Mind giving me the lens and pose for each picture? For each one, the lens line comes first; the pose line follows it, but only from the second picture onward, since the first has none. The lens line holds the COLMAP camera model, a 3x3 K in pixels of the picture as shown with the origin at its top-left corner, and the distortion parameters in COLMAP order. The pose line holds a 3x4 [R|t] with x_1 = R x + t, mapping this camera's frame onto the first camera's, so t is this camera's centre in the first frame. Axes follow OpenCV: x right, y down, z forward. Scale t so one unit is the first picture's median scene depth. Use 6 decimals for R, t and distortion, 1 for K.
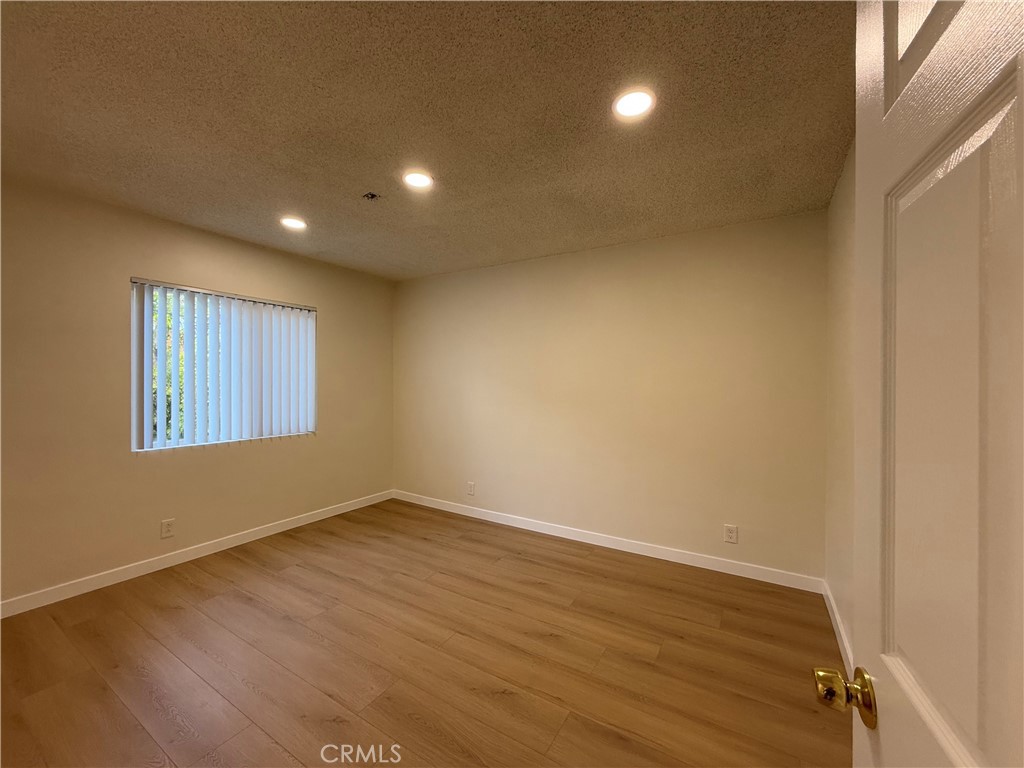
lens RADIAL K [[407.6, 0, 512.0], [0, 407.6, 384.0], [0, 0, 1]] dist [-0.001749, -0.000274]
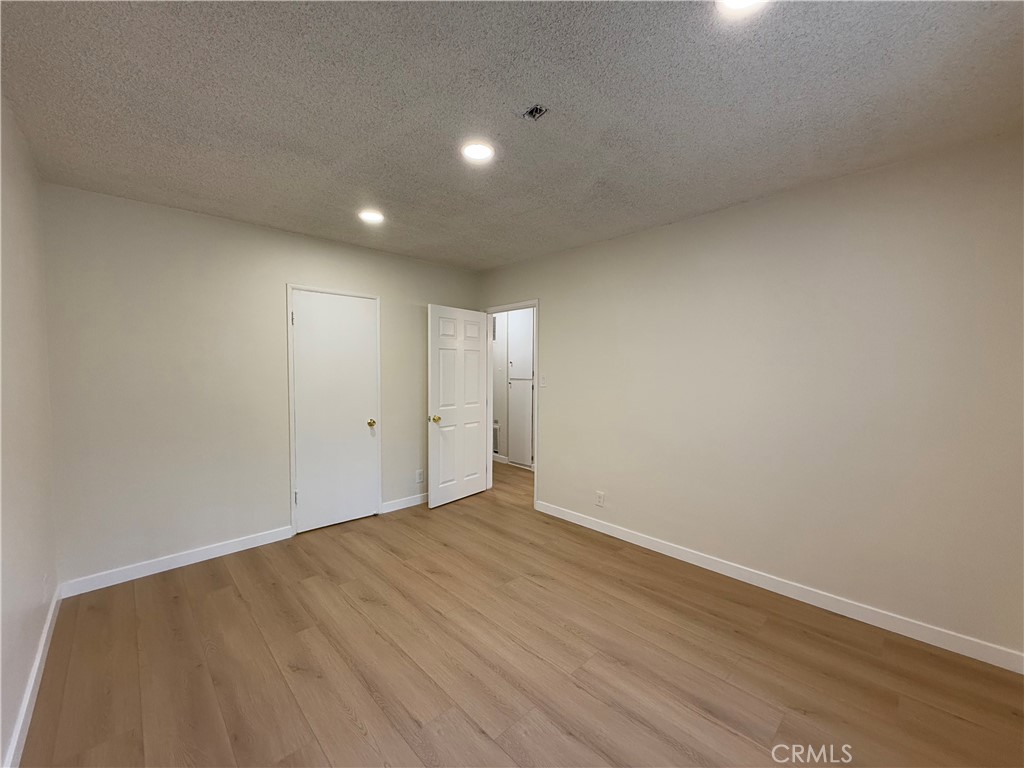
lens RADIAL K [[407.6, 0, 512.0], [0, 407.6, 384.0], [0, 0, 1]] dist [-0.001749, -0.000274]
pose [[-0.968166, -0.008542, 0.250163, -0.559439], [0.000565, 0.999341, 0.036307, -0.025518], [-0.250308, 0.035293, -0.967523, 1.921305]]
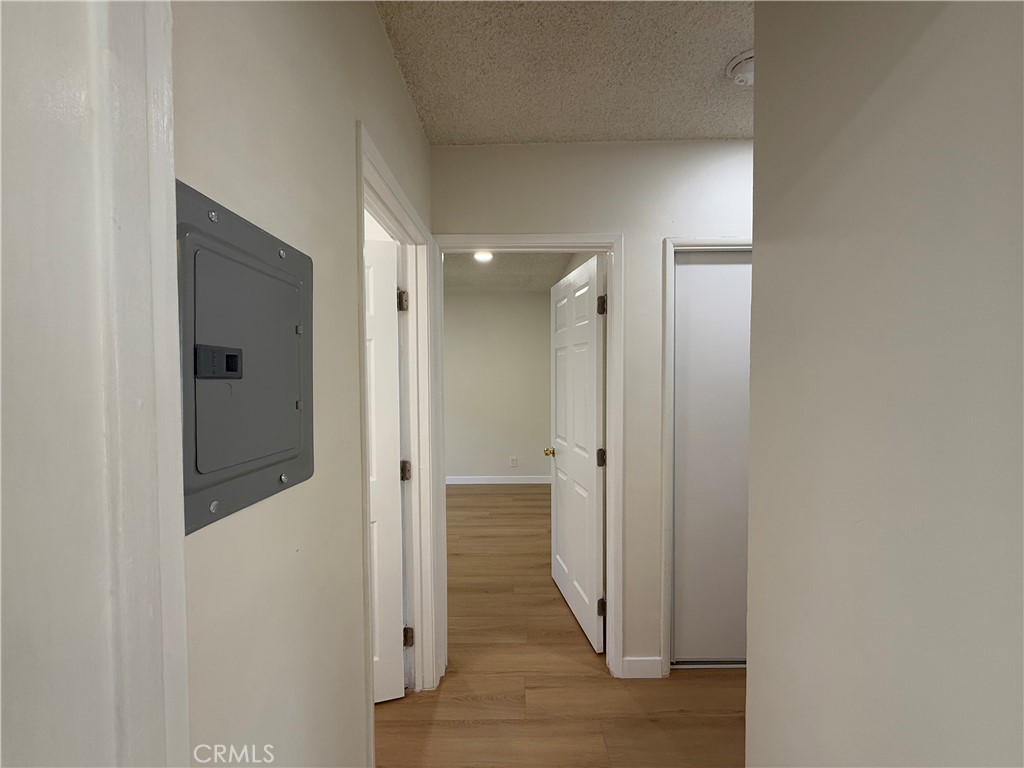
lens RADIAL K [[407.6, 0, 512.0], [0, 407.6, 384.0], [0, 0, 1]] dist [-0.001749, -0.000274]
pose [[0.853825, -0.021971, 0.520096, -0.549488], [0.007826, 0.999538, 0.029377, -0.053364], [-0.520501, -0.021012, 0.853603, -0.740470]]
